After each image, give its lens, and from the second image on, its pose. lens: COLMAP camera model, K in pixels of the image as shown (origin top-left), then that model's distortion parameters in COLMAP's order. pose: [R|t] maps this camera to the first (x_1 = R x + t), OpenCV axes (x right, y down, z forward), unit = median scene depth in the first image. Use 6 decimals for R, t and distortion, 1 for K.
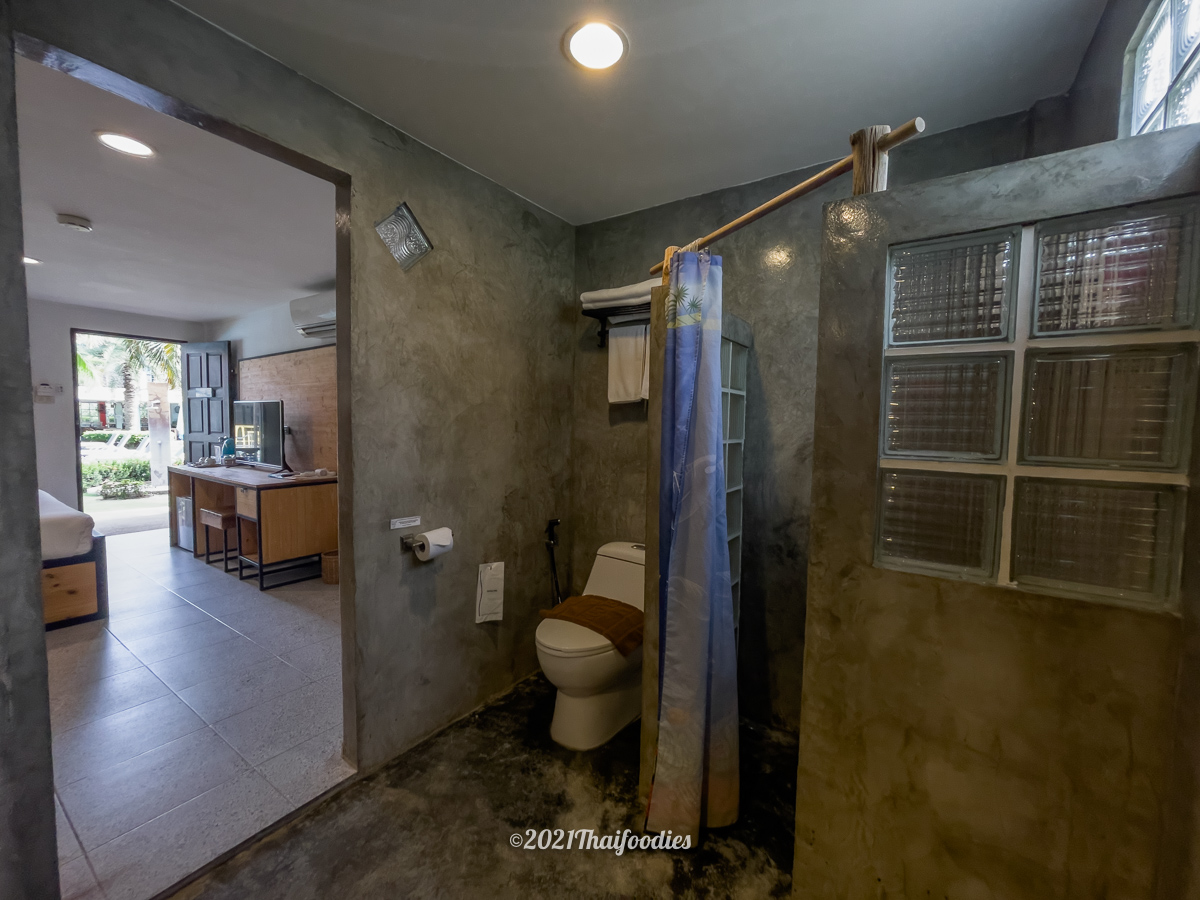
lens RADIAL K [[480.2, 0, 597.1], [0, 480.2, 450.1], [0, 0, 1]] dist [-0.012319, 0.002970]
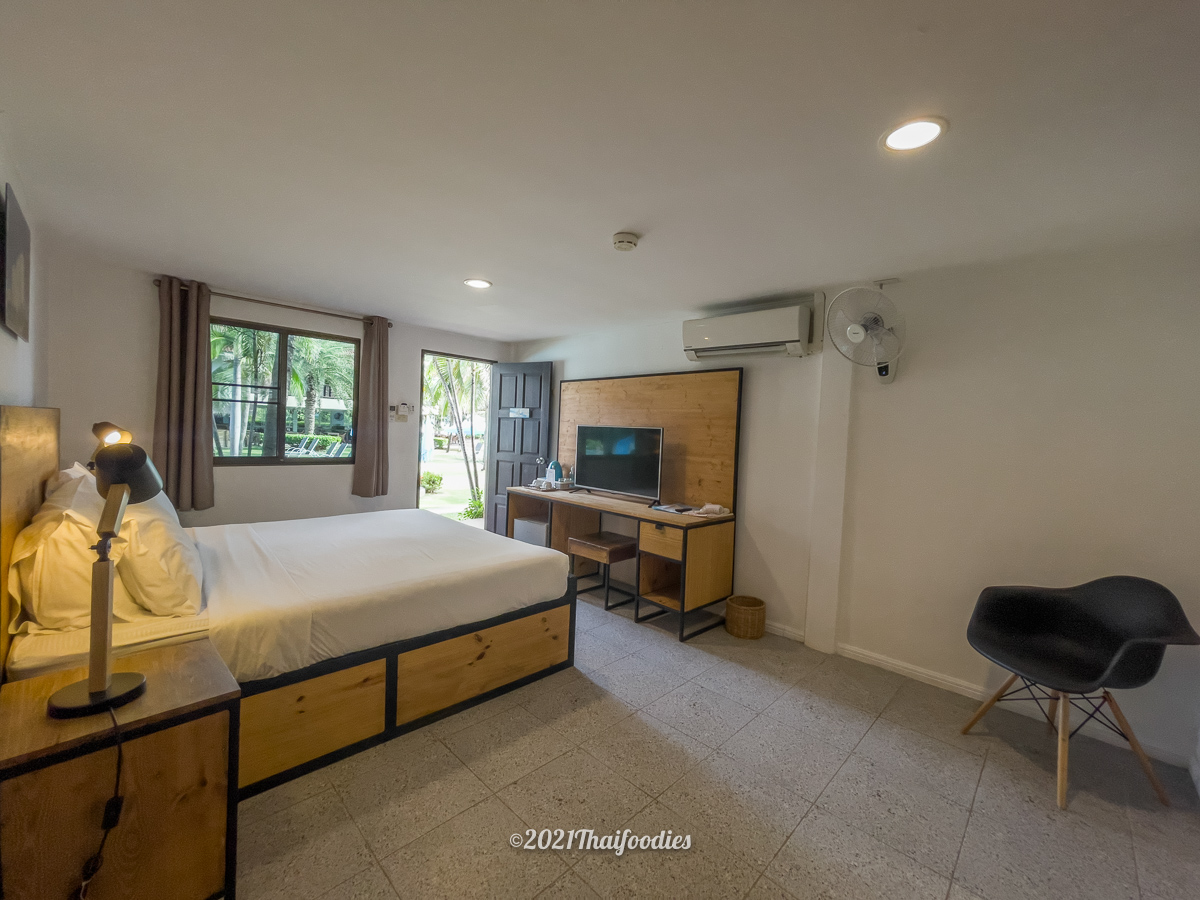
lens RADIAL K [[480.2, 0, 594.9], [0, 480.2, 450.4], [0, 0, 1]] dist [-0.012319, 0.002970]
pose [[0.979932, 0.034153, -0.196386, -0.550329], [-0.039189, 0.998994, -0.021812, -0.030767], [0.195443, 0.029071, 0.980284, 0.055058]]
